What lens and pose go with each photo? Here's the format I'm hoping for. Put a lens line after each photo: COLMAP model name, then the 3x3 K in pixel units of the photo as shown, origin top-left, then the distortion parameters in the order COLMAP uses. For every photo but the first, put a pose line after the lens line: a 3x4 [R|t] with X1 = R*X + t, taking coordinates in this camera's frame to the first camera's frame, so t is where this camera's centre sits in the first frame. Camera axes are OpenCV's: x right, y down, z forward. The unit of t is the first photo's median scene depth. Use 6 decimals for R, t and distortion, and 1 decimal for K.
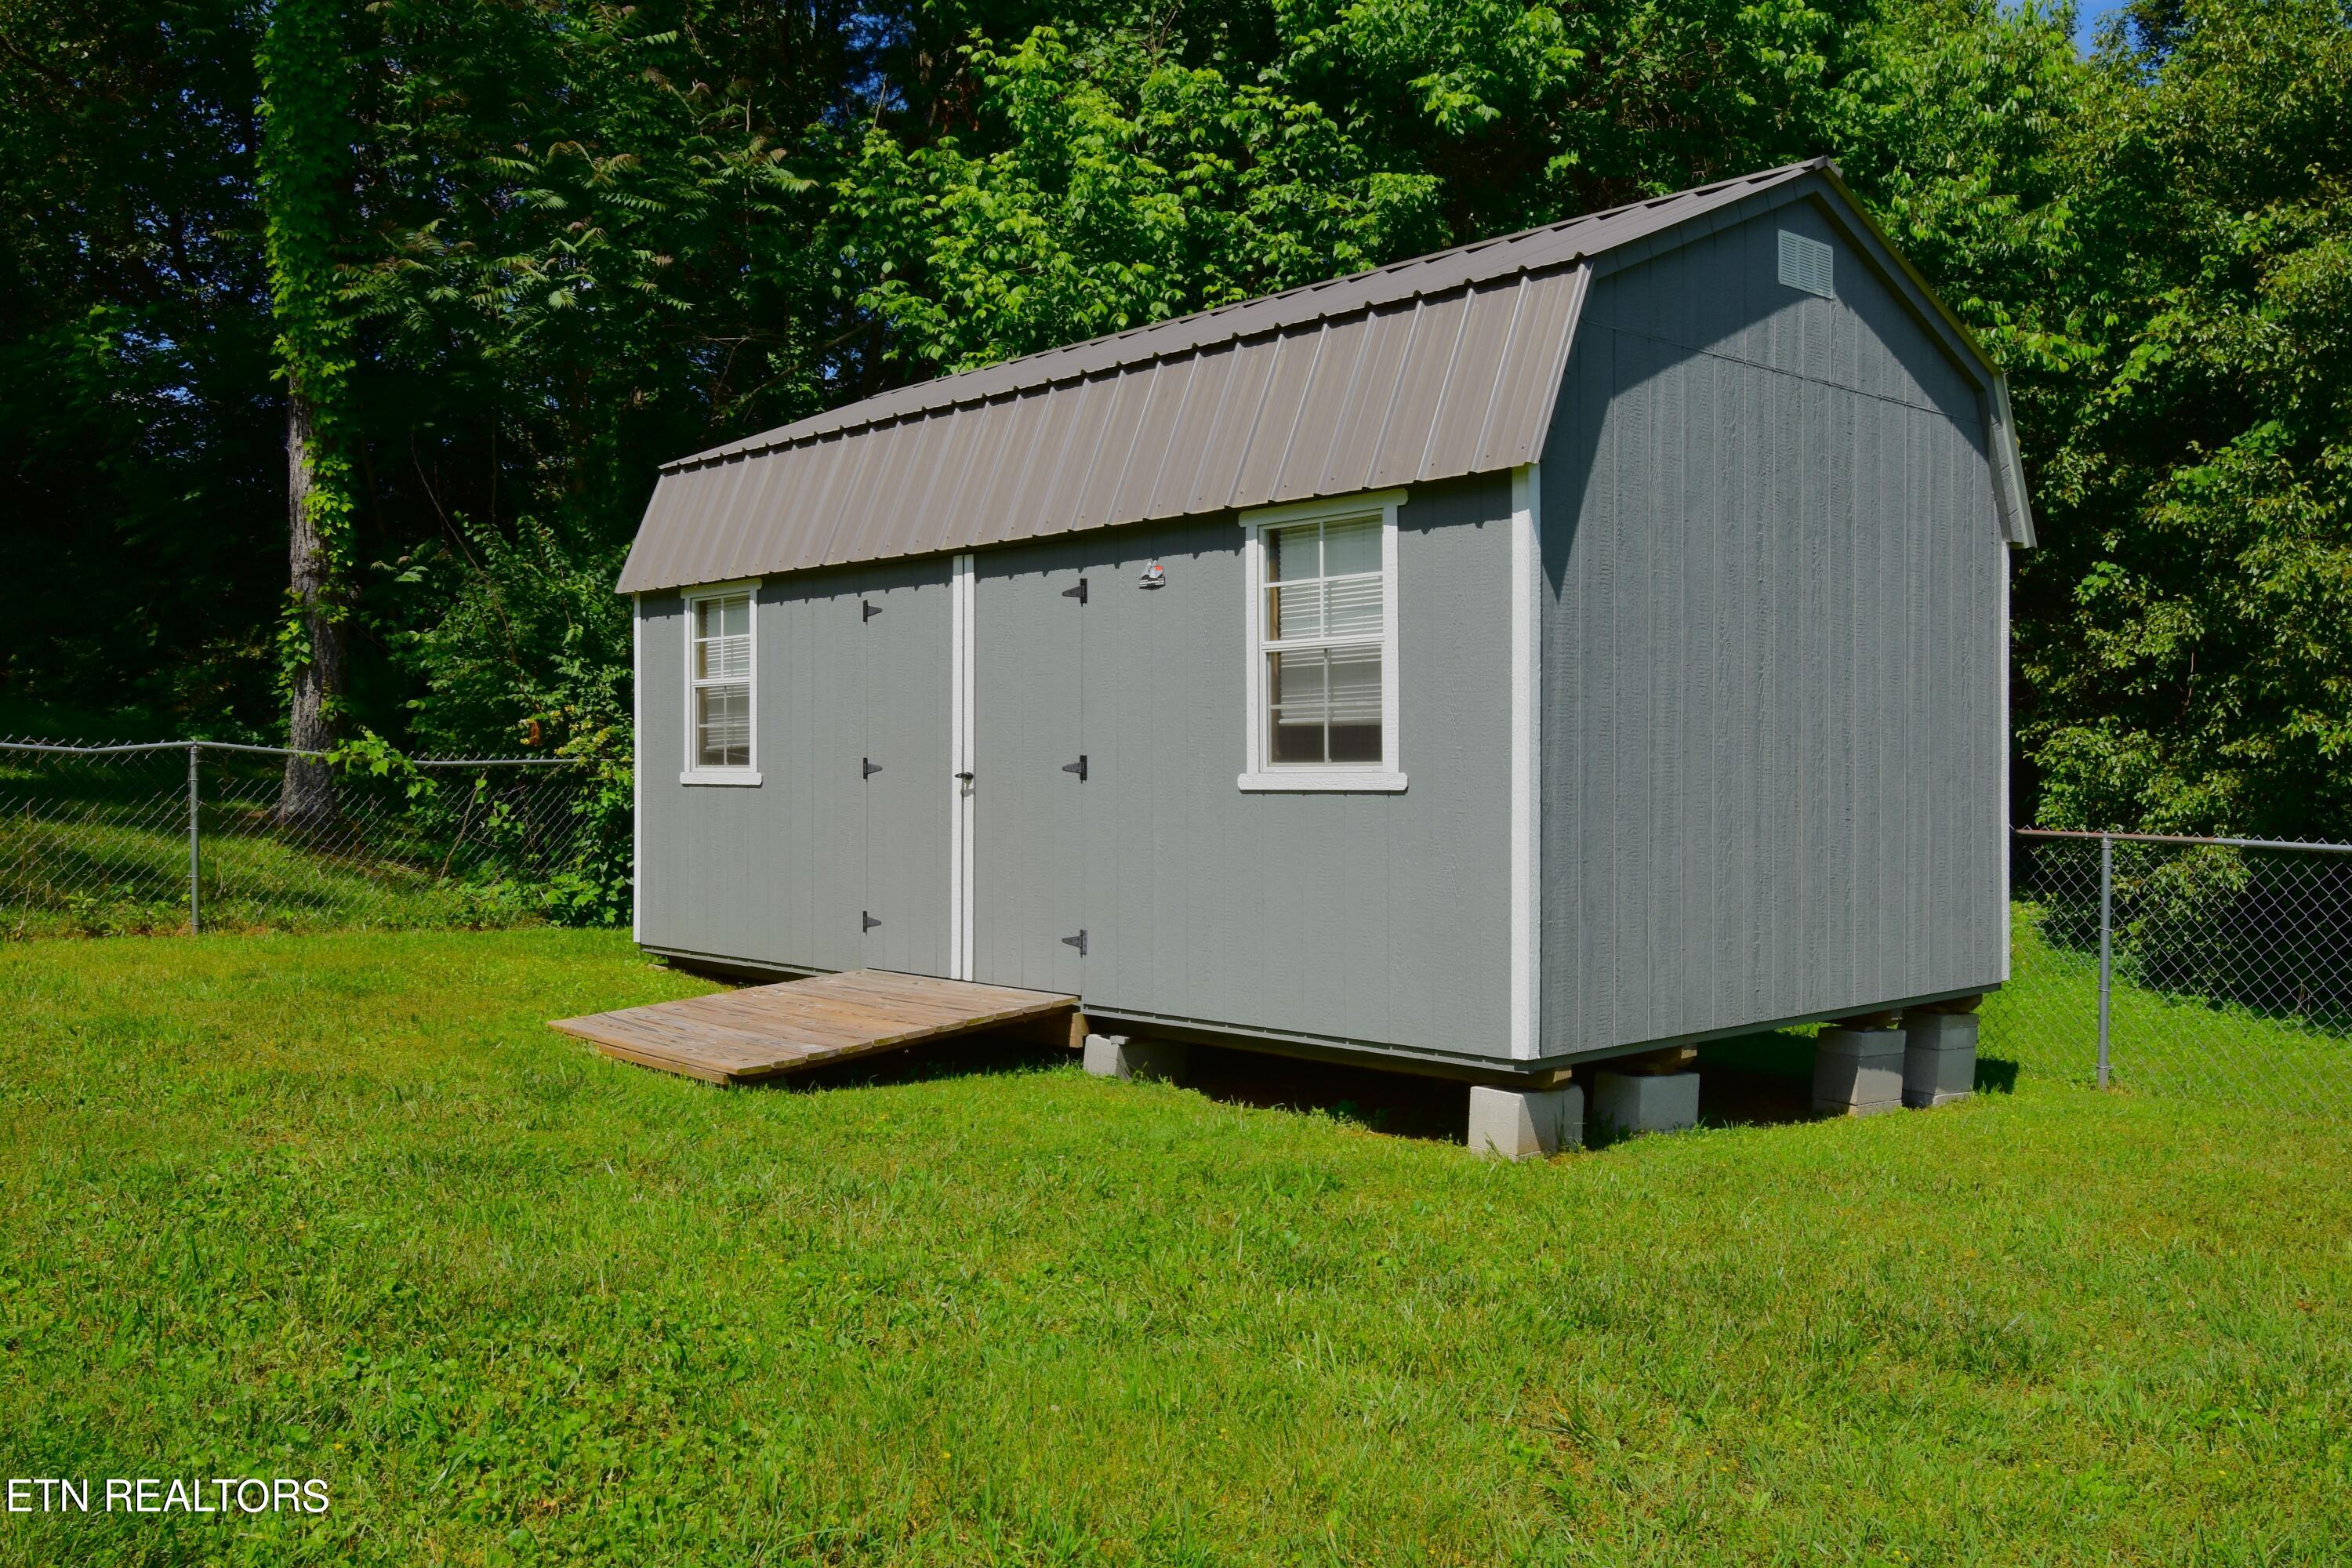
lens RADIAL K [[1978.2, 0, 1176.1], [0, 1978.2, 785.4], [0, 0, 1]] dist [0.004533, -0.000449]
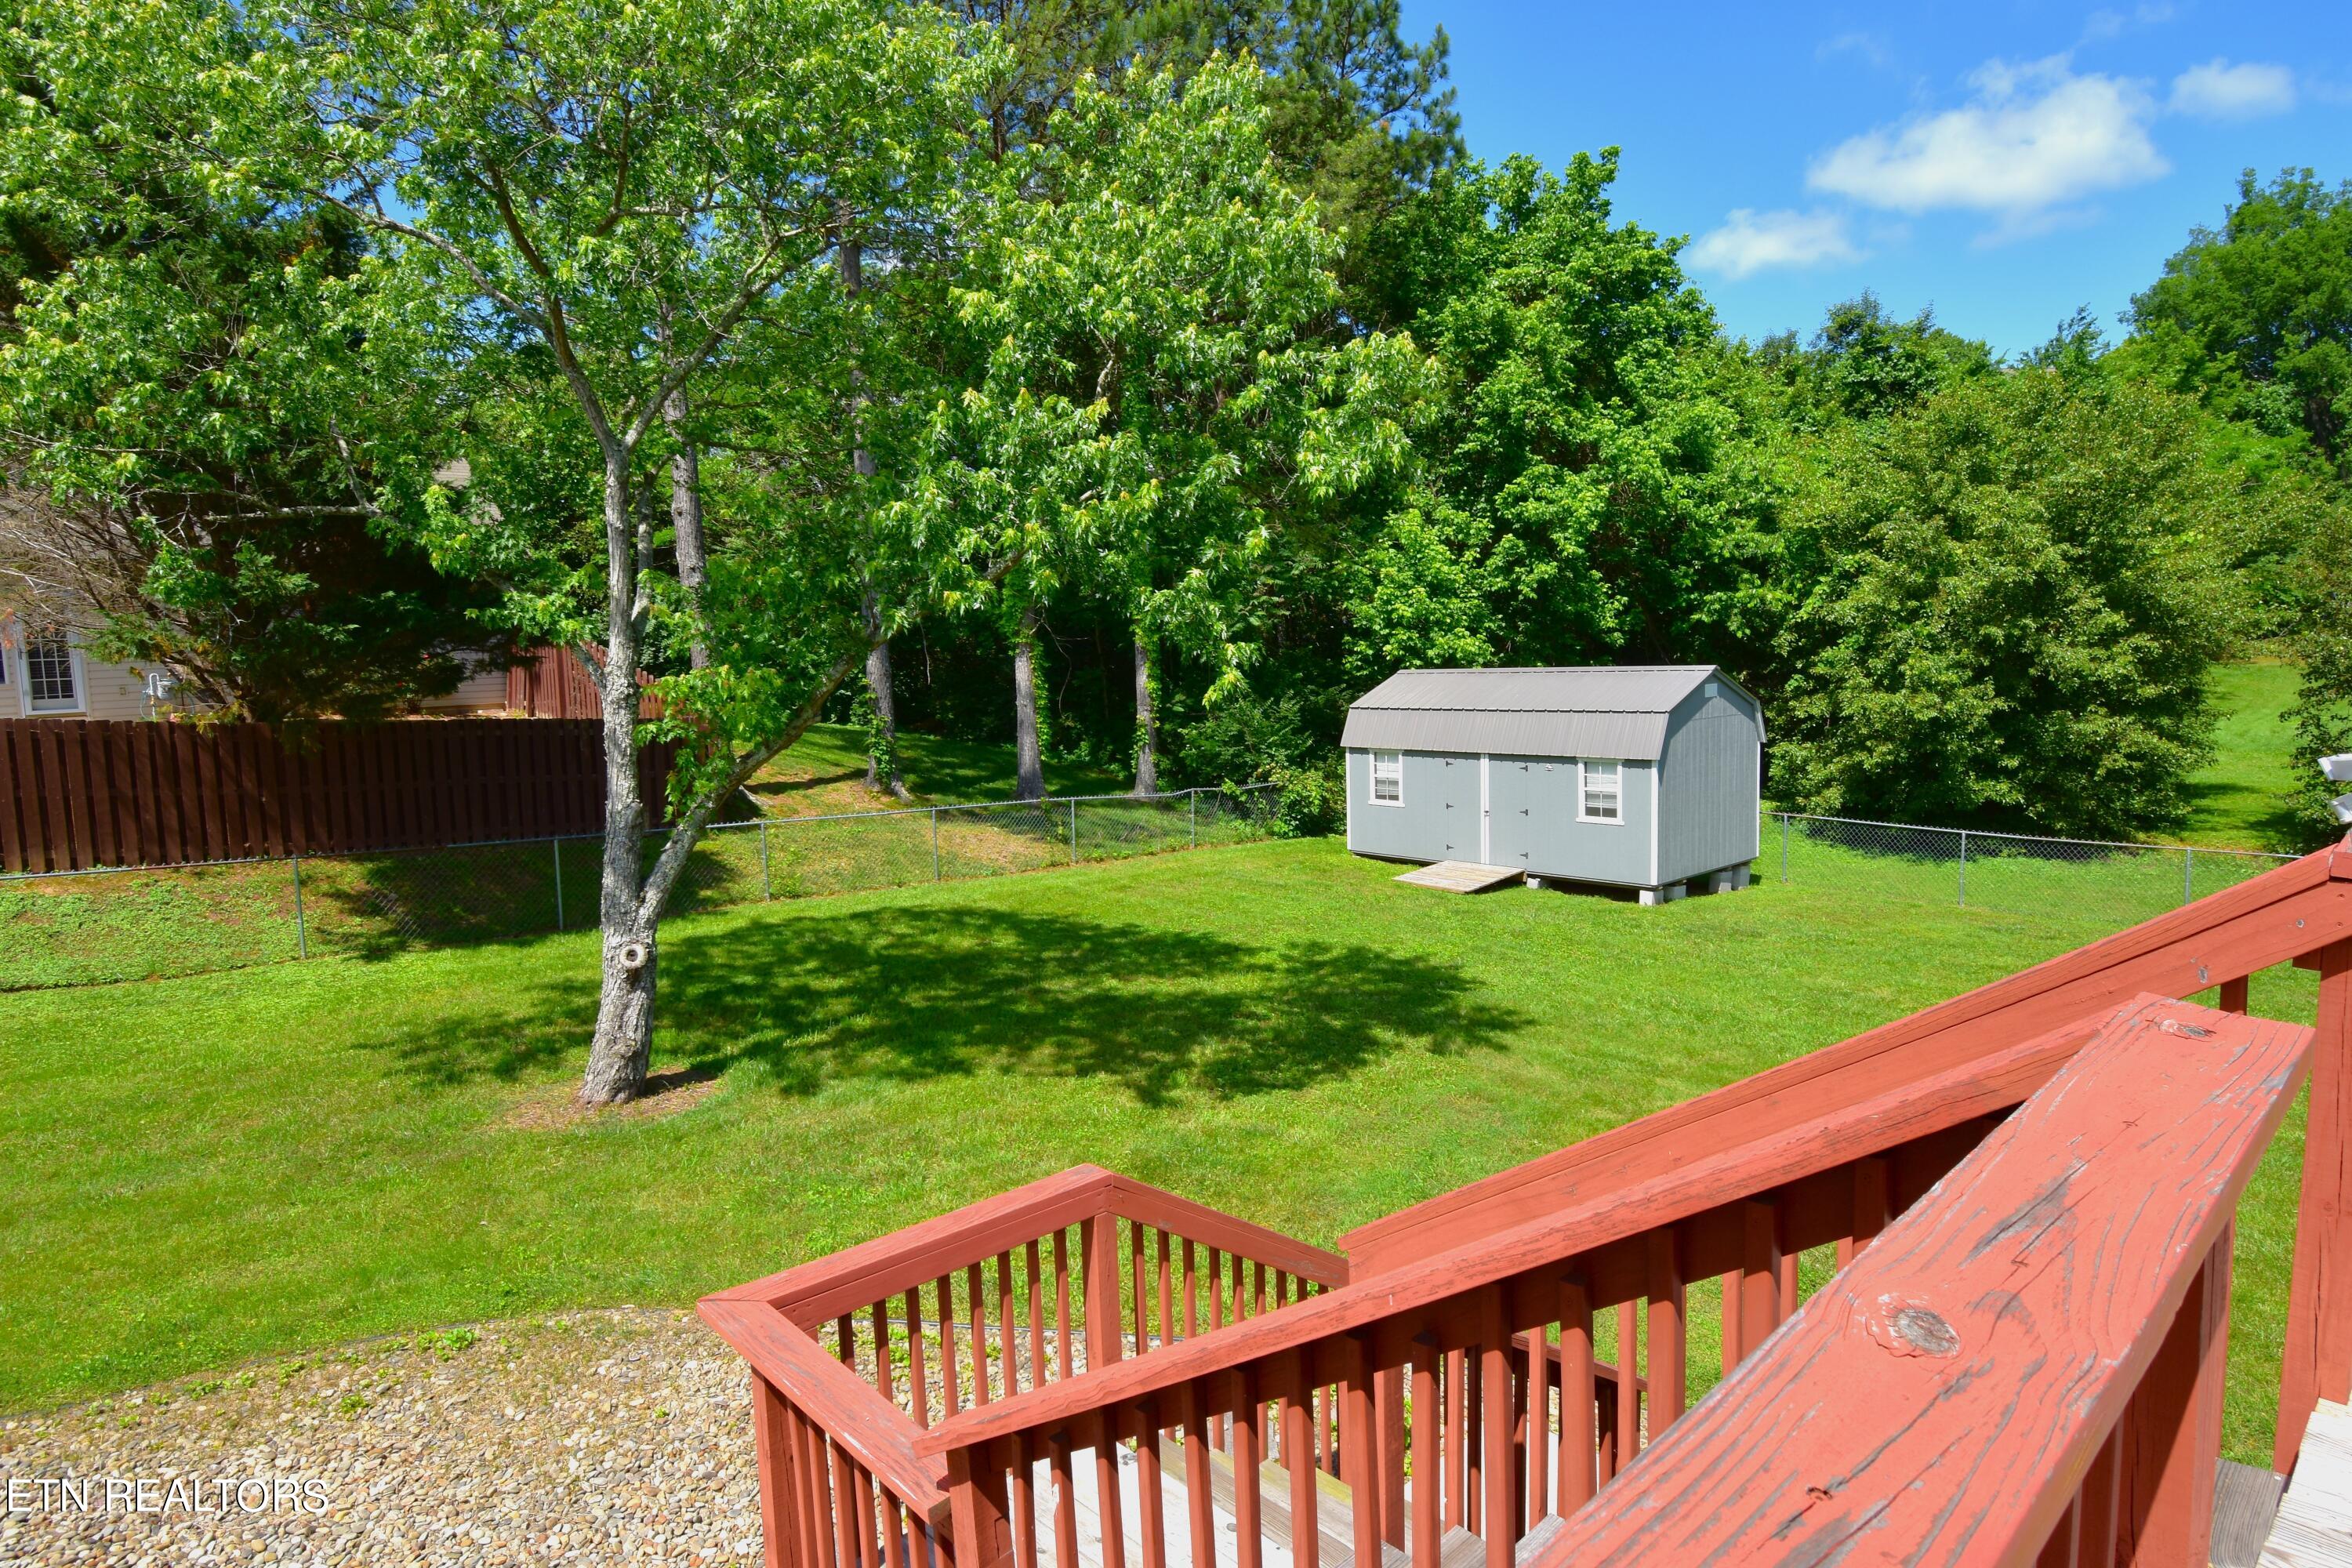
lens RADIAL K [[1346.0, 0, 1177.3], [0, 1346.0, 785.8], [0, 0, 1]] dist [-0.002591, -0.000223]
pose [[0.999492, -0.029531, -0.011988, -0.674724], [0.030510, 0.995295, 0.091958, -0.314109], [0.009216, -0.092277, 0.995691, -1.605700]]
